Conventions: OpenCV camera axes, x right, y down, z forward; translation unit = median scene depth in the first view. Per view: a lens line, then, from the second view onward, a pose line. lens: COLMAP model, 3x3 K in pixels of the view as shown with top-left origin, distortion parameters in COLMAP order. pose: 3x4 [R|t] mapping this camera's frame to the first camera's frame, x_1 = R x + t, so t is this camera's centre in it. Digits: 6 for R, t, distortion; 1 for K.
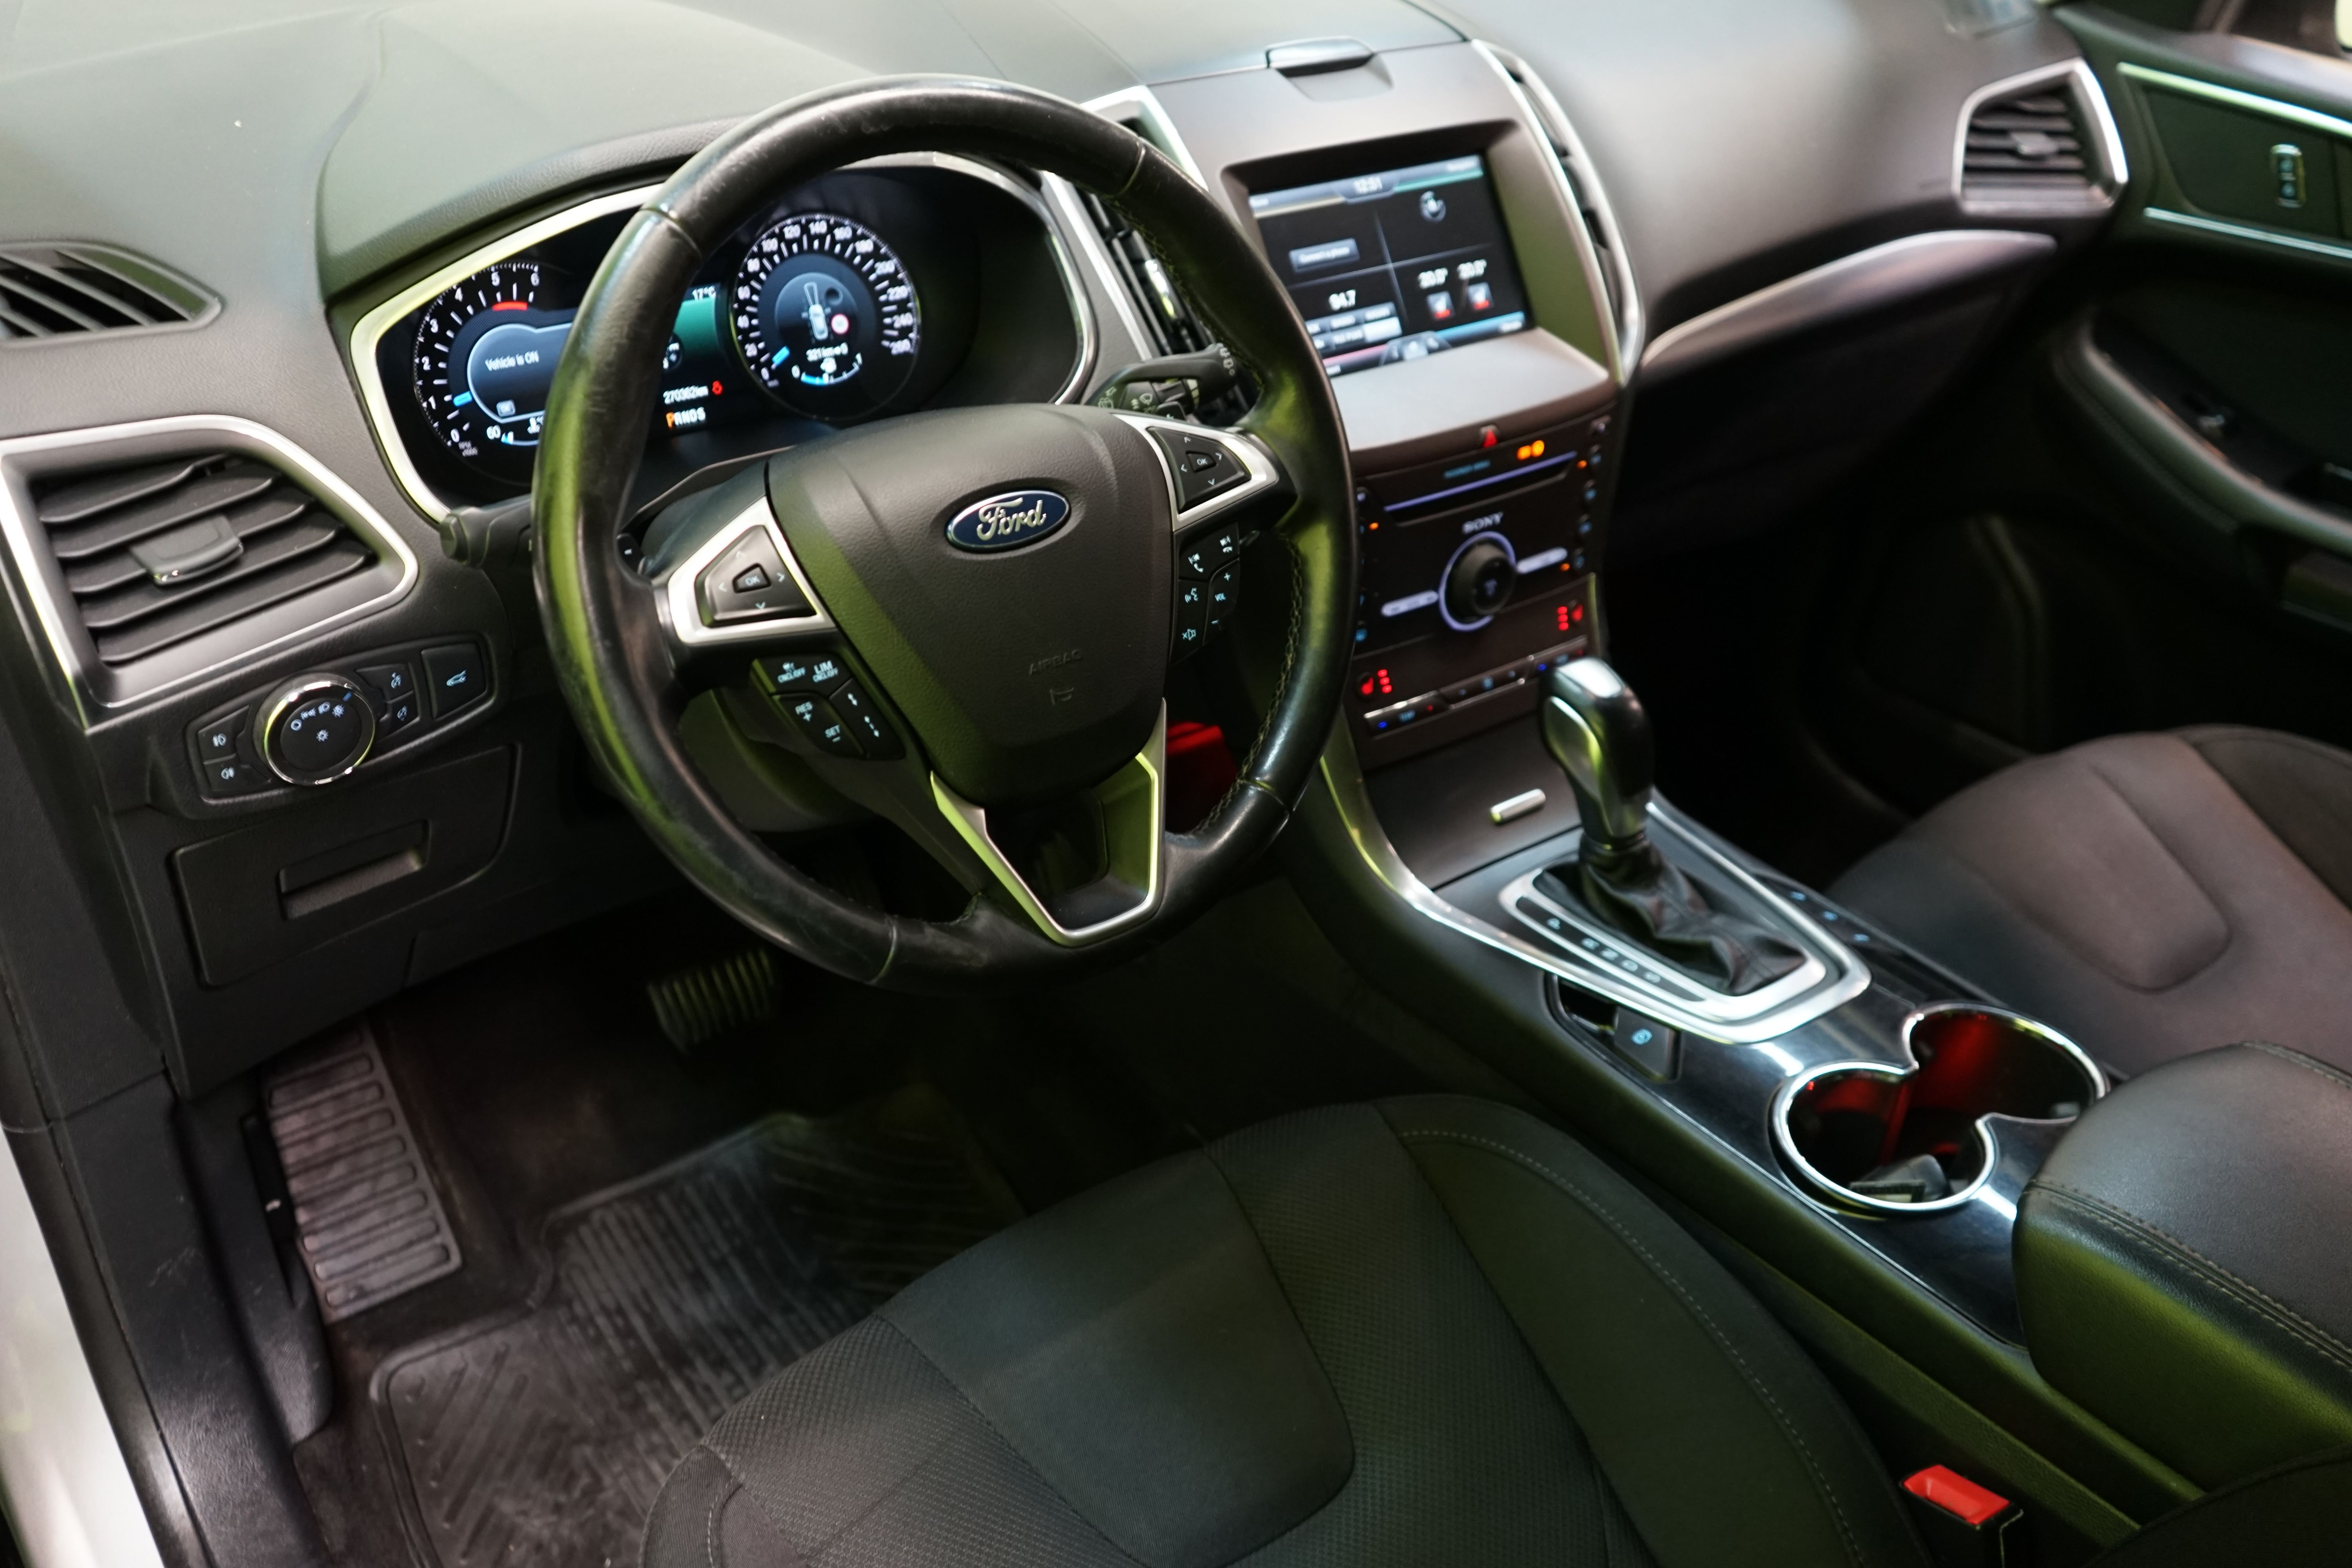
lens RADIAL K [[1998.4, 0, 1176.0], [0, 1998.4, 784.0], [0, 0, 1]] dist [-0.003542, 0.004623]
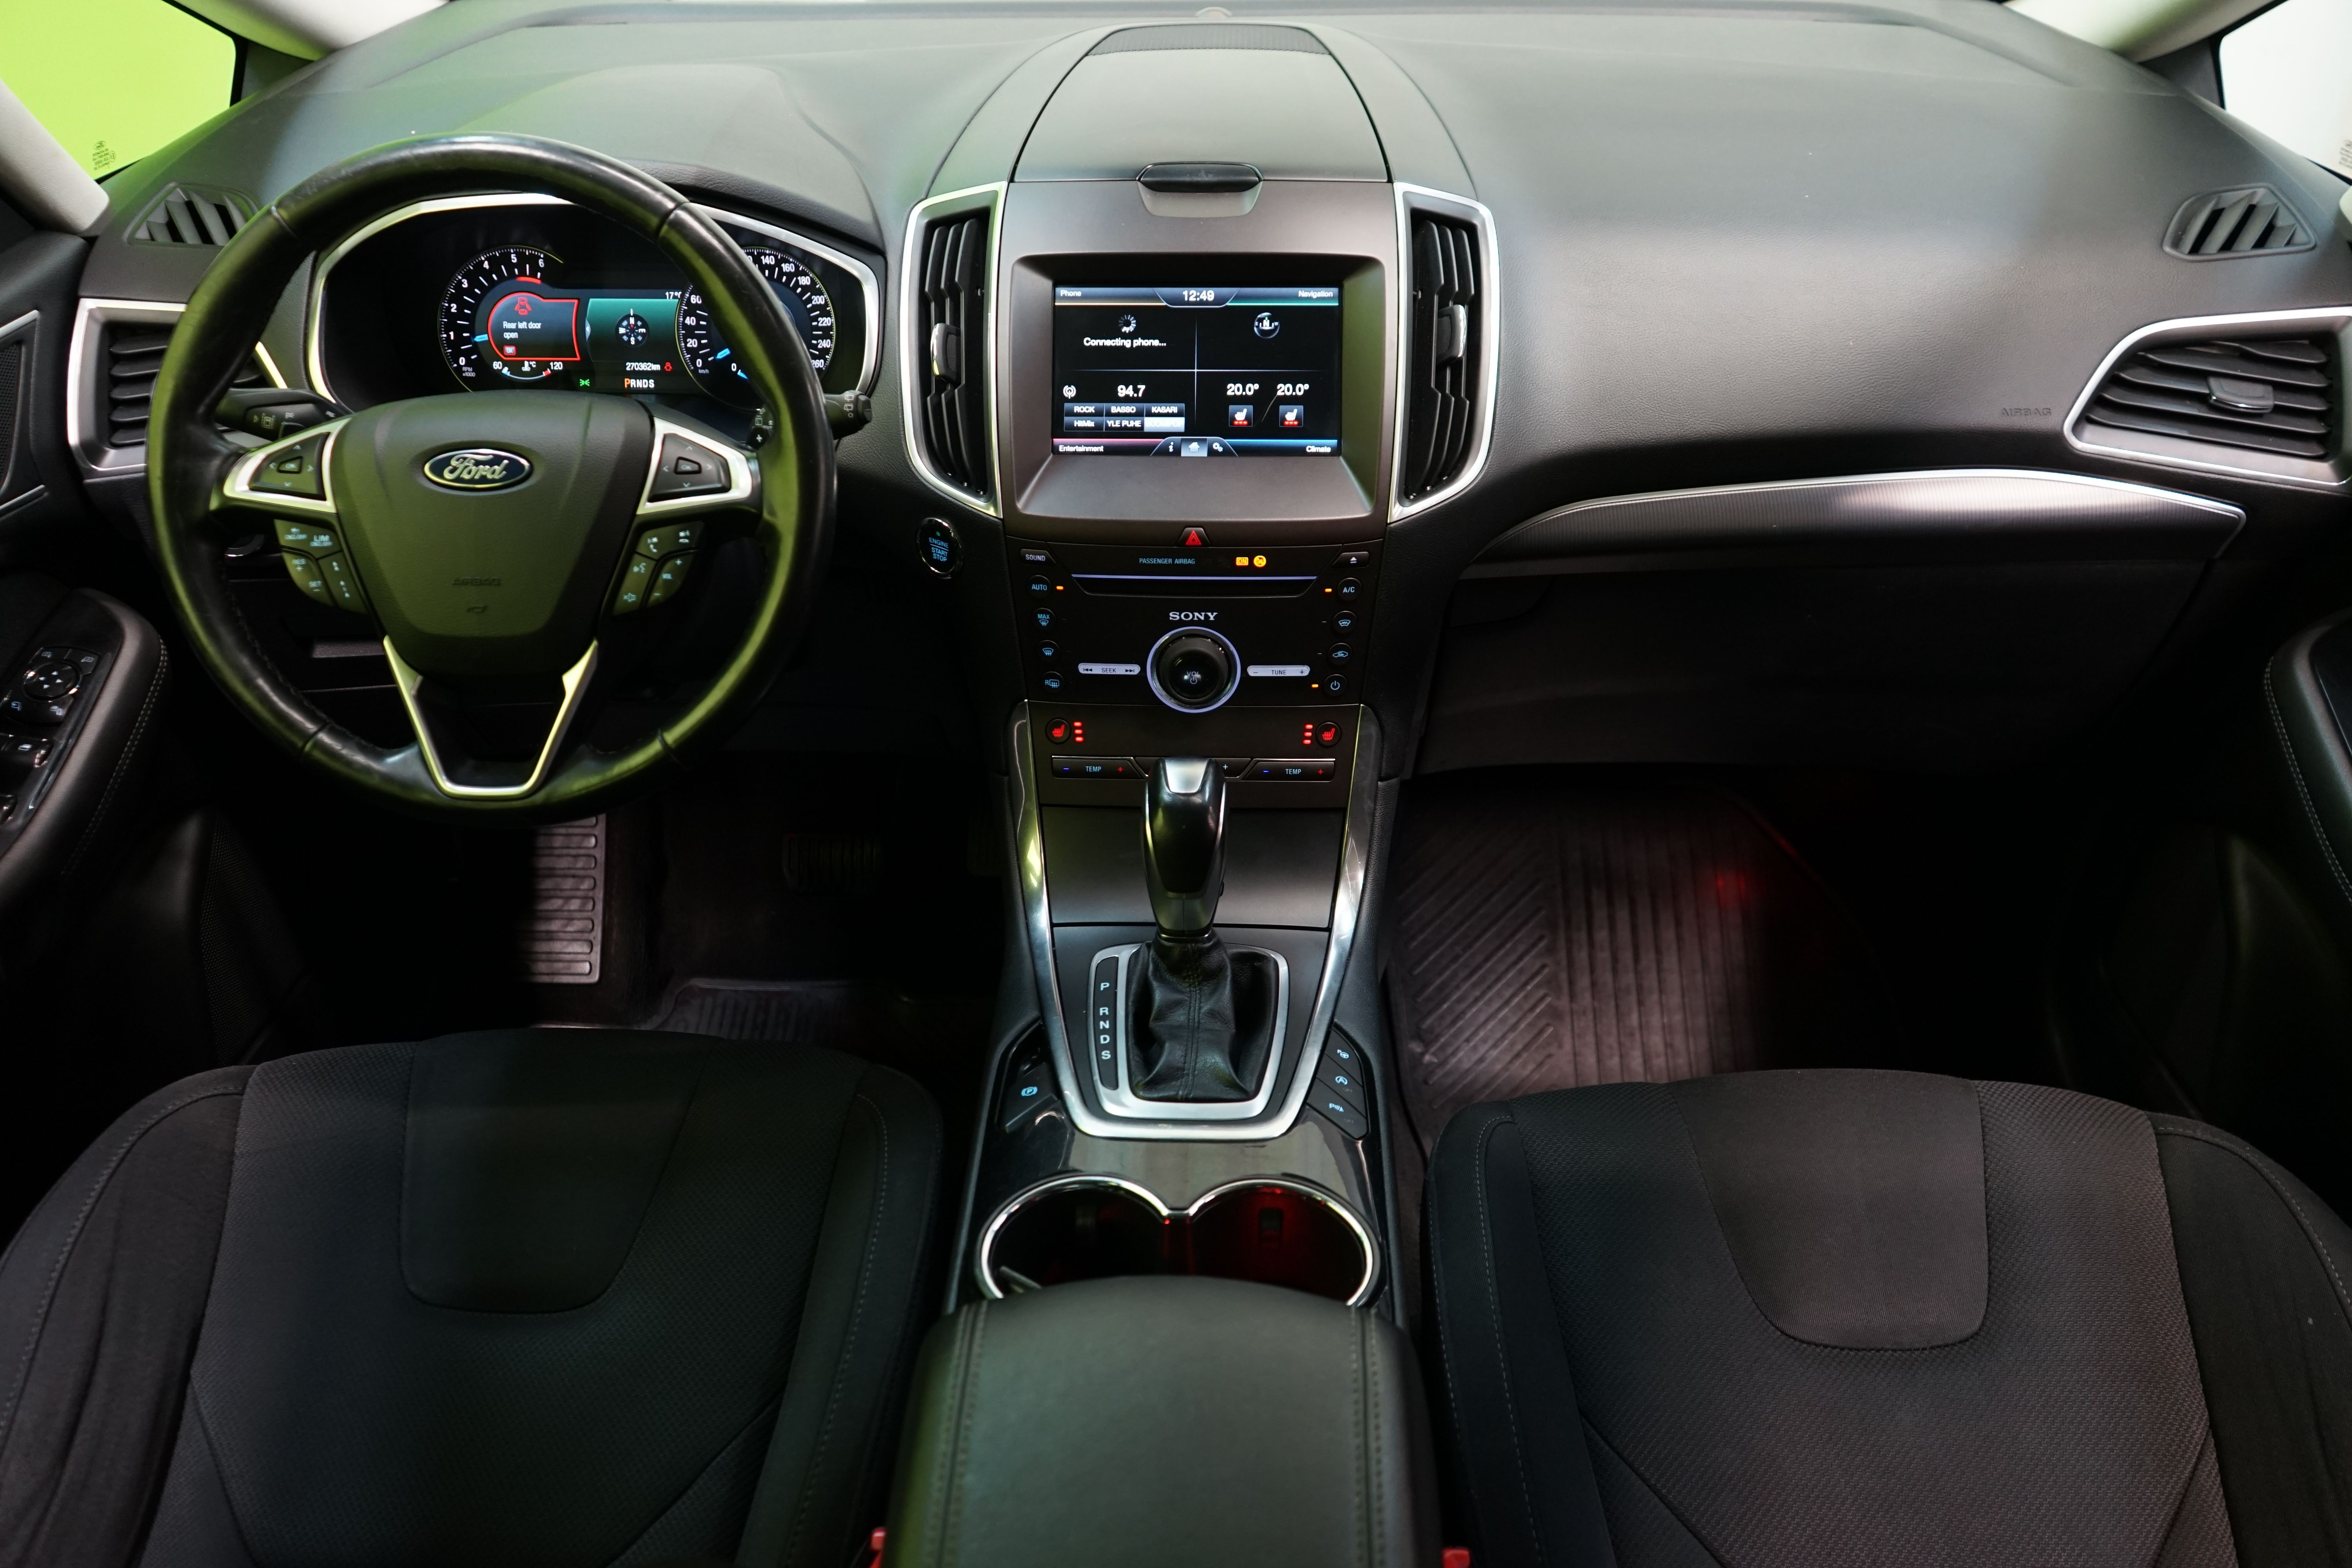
lens RADIAL K [[1817.0, 0, 1176.0], [0, 1817.0, 784.0], [0, 0, 1]] dist [-0.010149, -0.001756]
pose [[0.791119, 0.288674, -0.539257, 0.710274], [-0.299618, 0.951502, 0.069800, -0.112225], [0.533254, 0.106351, 0.839243, 0.189113]]
